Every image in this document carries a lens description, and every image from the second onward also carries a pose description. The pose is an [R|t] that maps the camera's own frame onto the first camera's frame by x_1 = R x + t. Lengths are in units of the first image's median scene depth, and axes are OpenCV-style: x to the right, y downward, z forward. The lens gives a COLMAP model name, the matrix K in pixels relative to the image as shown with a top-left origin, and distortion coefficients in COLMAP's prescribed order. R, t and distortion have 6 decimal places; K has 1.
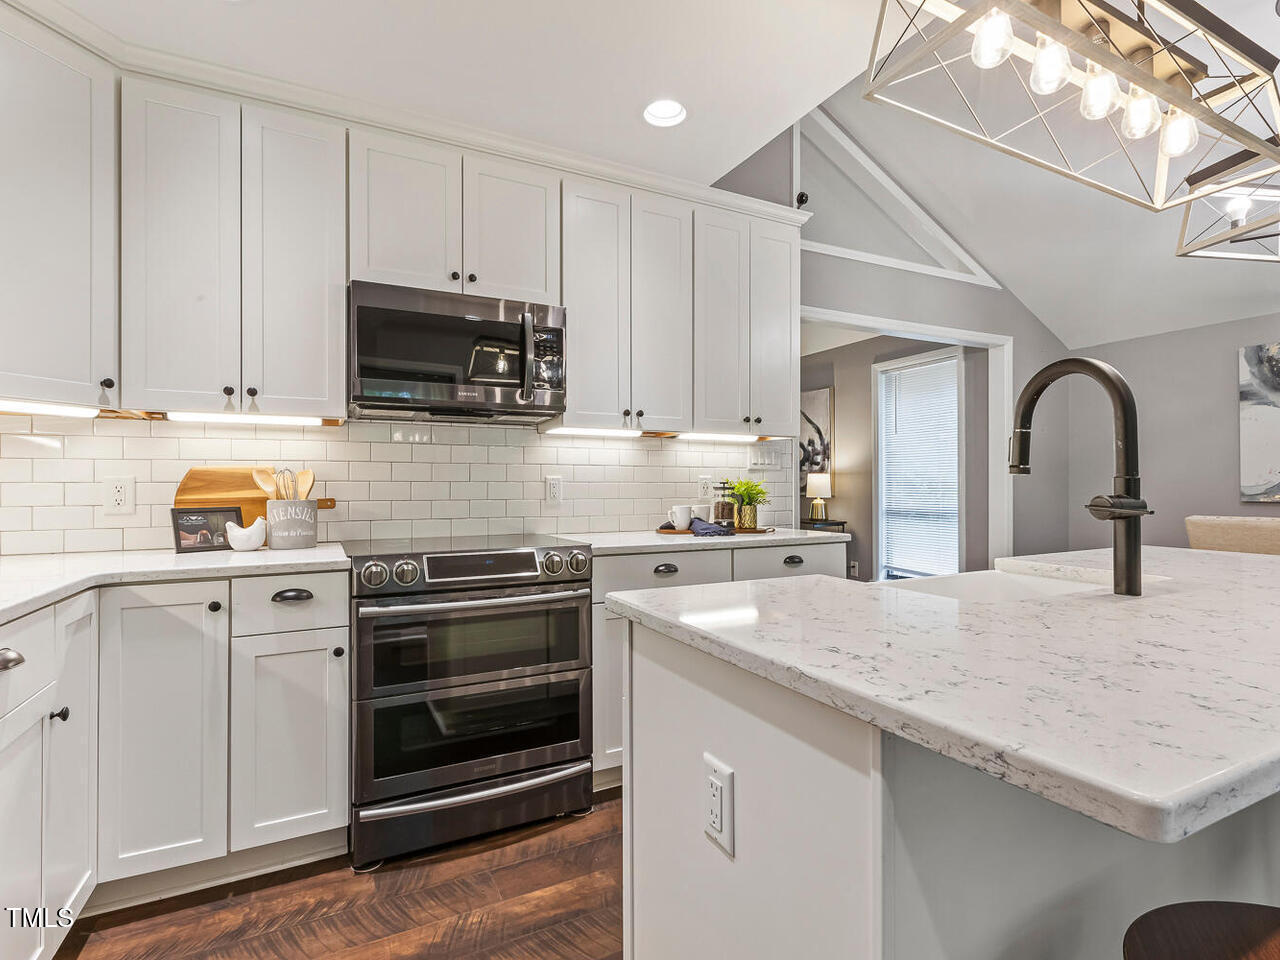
lens RADIAL K [[632.6, 0, 640.0], [0, 632.6, 480.0], [0, 0, 1]] dist [-0.003273, 0.000961]
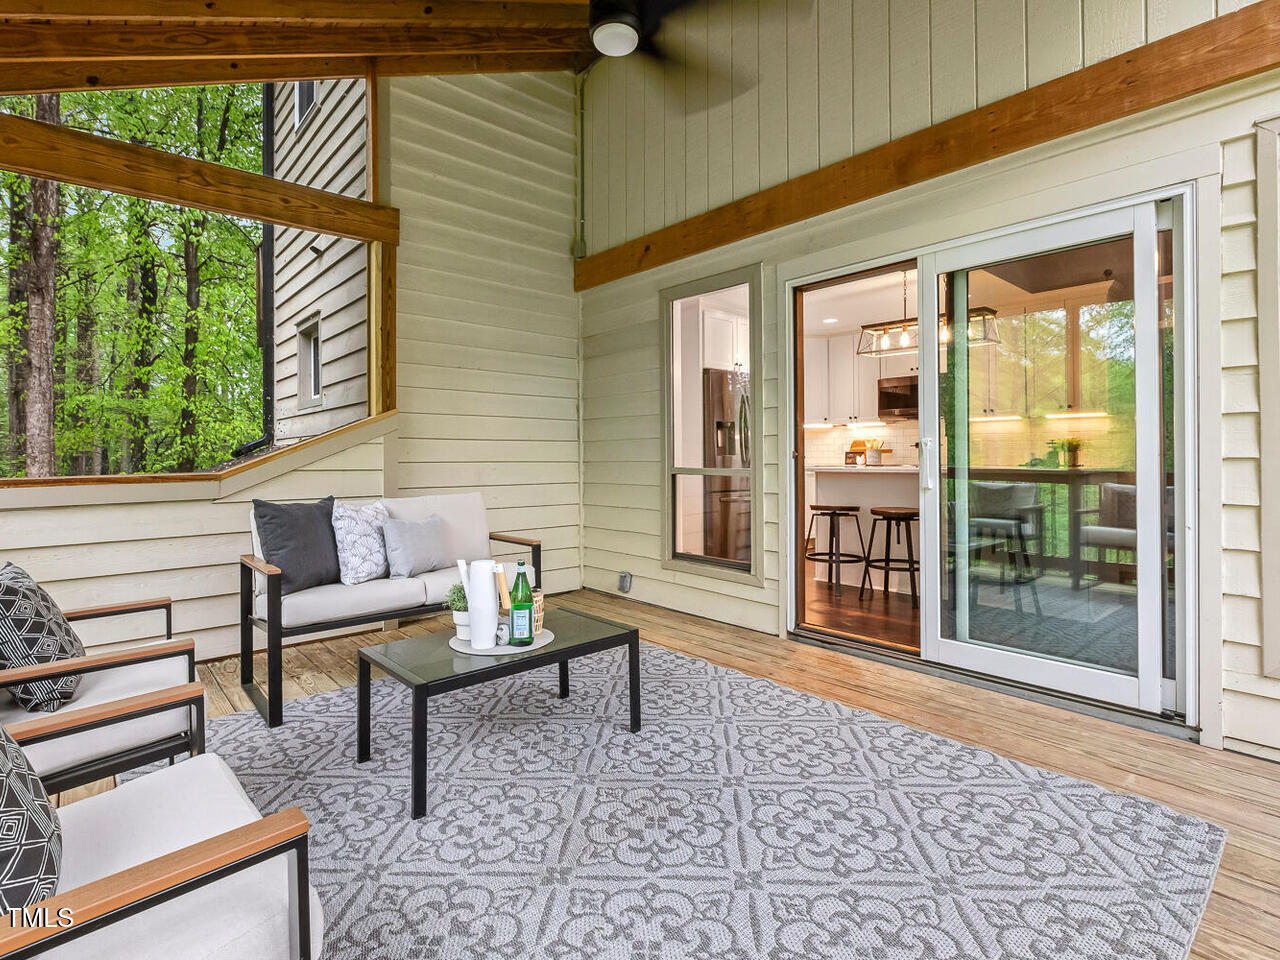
lens RADIAL K [[642.9, 0, 640.0], [0, 642.9, 480.0], [0, 0, 1]] dist [0.000067, 0.000262]
pose [[0.255133, 0.038058, -0.966157, 2.286269], [0.010795, 0.999051, 0.042205, 0.036755], [0.966846, -0.021197, 0.254480, -0.958667]]
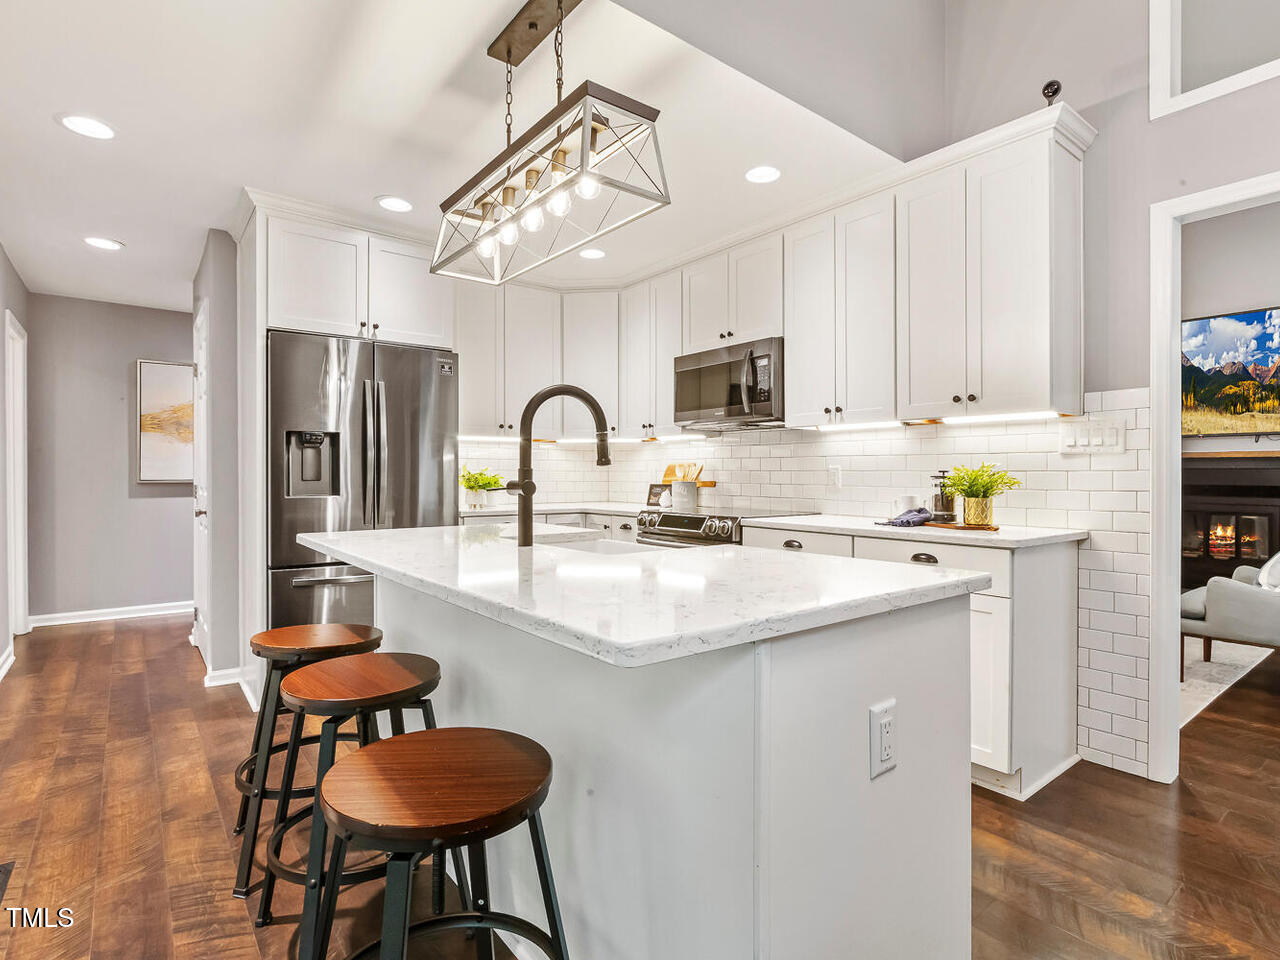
lens RADIAL K [[657.2, 0, 642.2], [0, 657.2, 472.2], [0, 0, 1]] dist [-0.000720, 0.000037]
pose [[0.196032, 0.001102, -0.980597, 1.285010], [0.005560, 0.999982, 0.002236, 0.001513], [0.980582, -0.005890, 0.196022, 0.520656]]
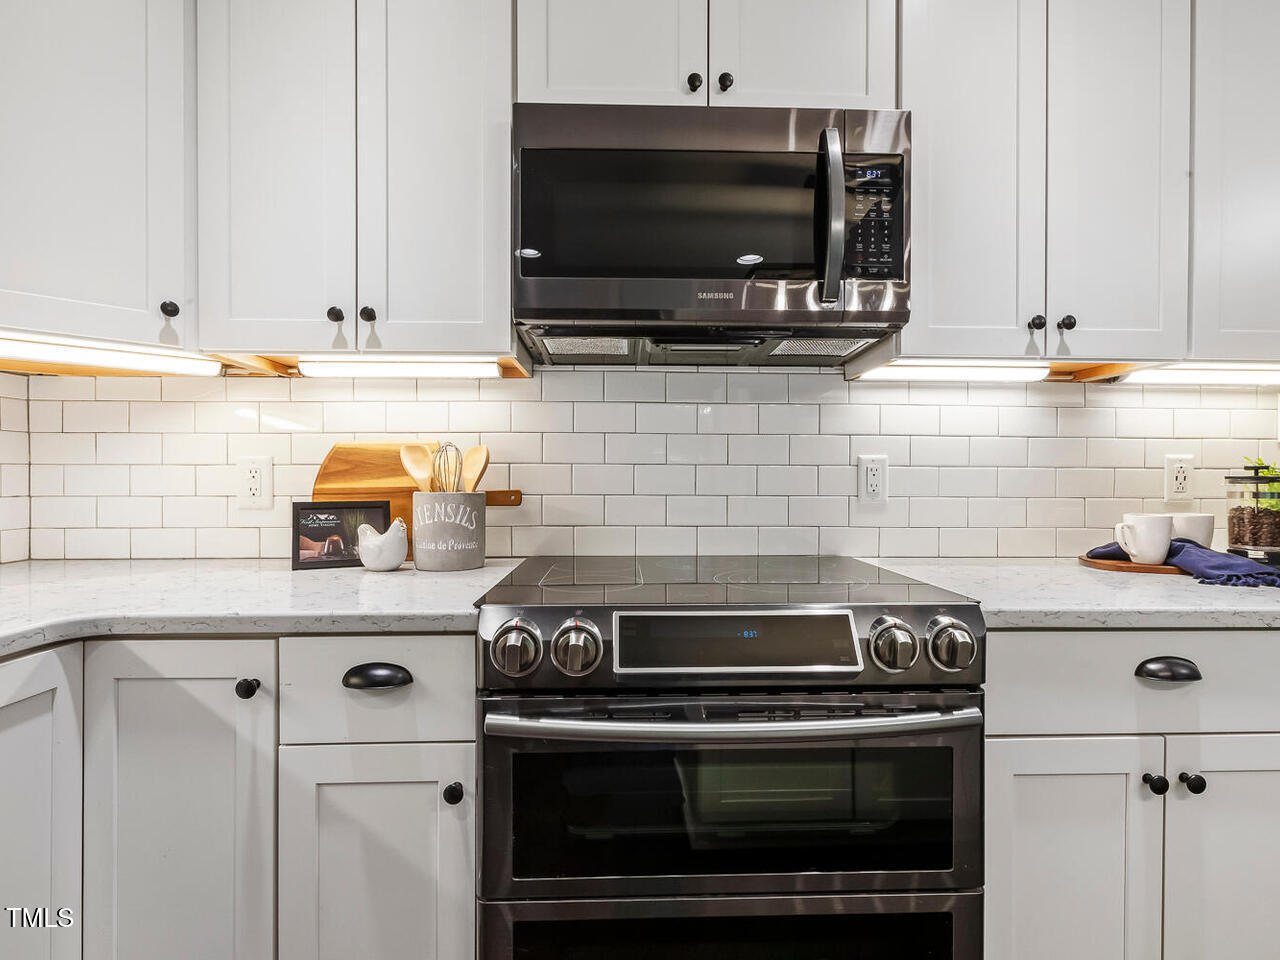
lens RADIAL K [[642.9, 0, 640.0], [0, 642.9, 480.0], [0, 0, 1]] dist [0.000067, 0.000262]
pose [[0.905640, 0.007591, -0.423980, -0.103497], [-0.001259, 0.999883, 0.015214, 0.009400], [0.424046, -0.013244, 0.905544, 0.501169]]
